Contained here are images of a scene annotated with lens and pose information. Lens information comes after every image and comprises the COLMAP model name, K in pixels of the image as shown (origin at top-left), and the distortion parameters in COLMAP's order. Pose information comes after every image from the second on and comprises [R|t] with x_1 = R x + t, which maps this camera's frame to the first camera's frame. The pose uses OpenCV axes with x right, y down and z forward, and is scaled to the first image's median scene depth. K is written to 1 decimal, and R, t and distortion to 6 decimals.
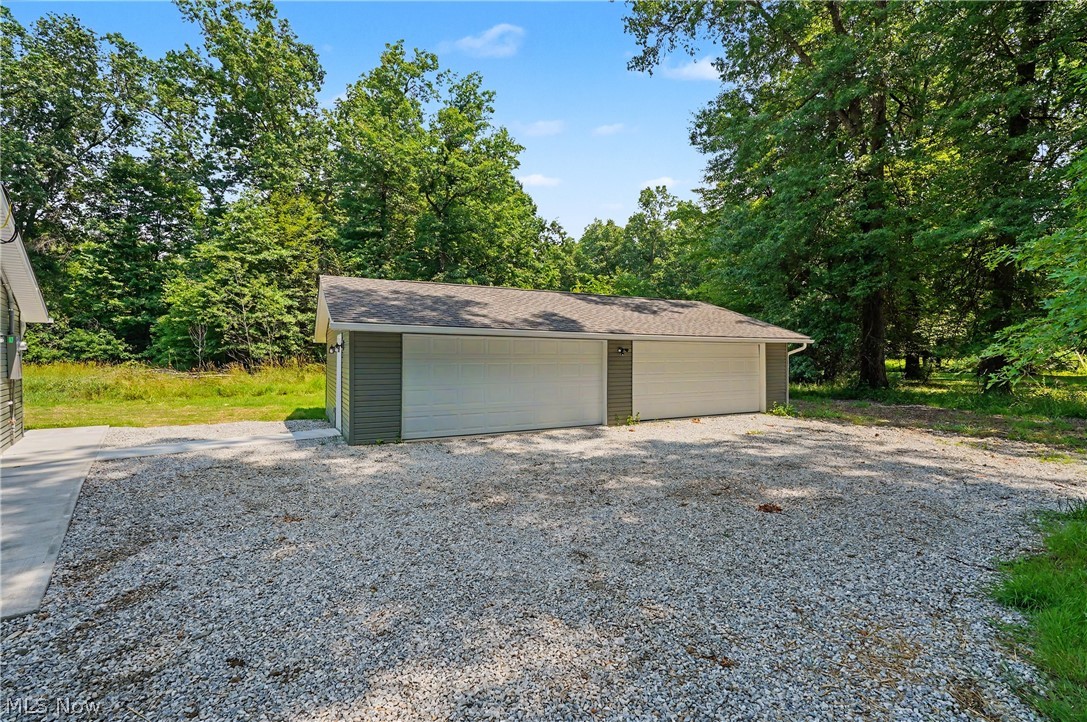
lens RADIAL K [[494.9, 0, 543.6], [0, 494.9, 360.6], [0, 0, 1]] dist [-0.011068, 0.001344]
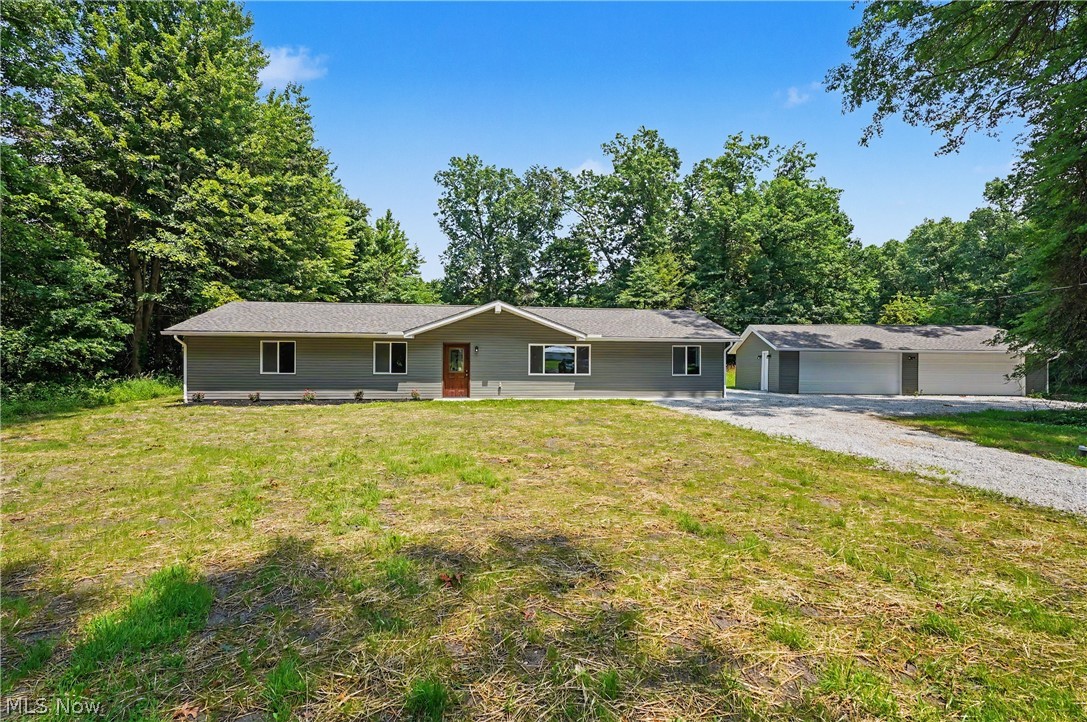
lens RADIAL K [[499.4, 0, 543.7], [0, 499.4, 365.6], [0, 0, 1]] dist [-0.005587, -0.000062]
pose [[0.845971, 0.008622, -0.533159, -0.006176], [-0.010869, 0.999940, -0.001074, 0.008664], [0.533118, 0.006703, 0.846014, -0.447531]]
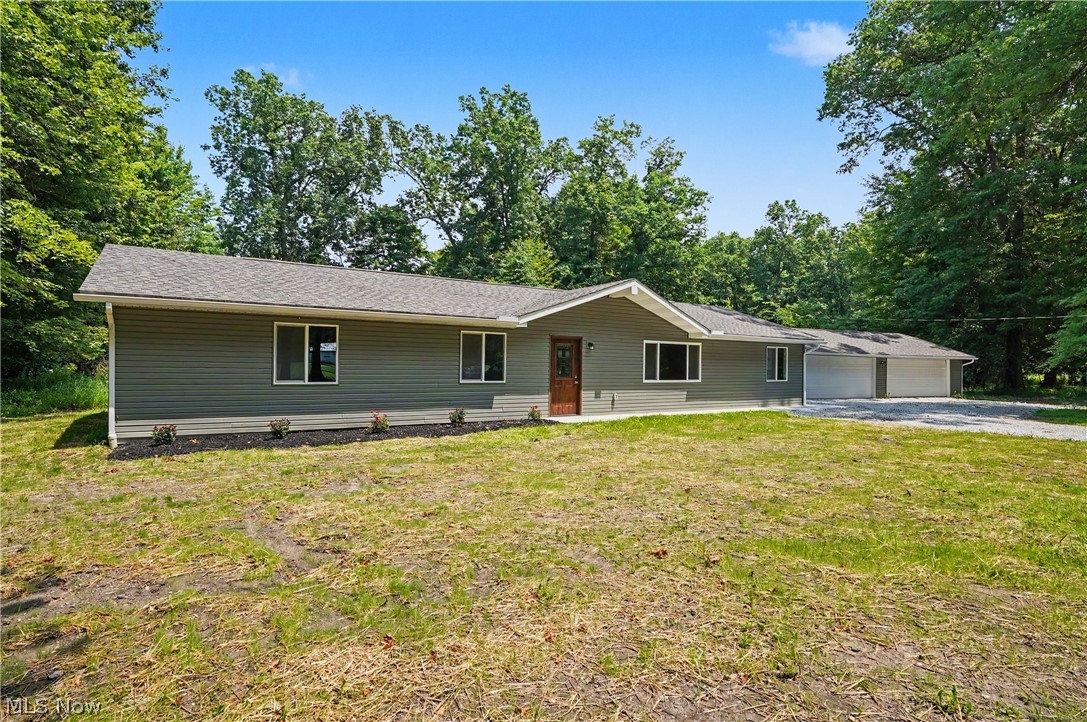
lens RADIAL K [[583.7, 0, 543.9], [0, 583.7, 364.4], [0, 0, 1]] dist [-0.003303, 0.000042]
pose [[0.995474, 0.008716, -0.094635, -0.307513], [-0.010274, 0.999819, -0.015984, 0.012054], [0.094479, 0.016884, 0.995384, -0.471396]]
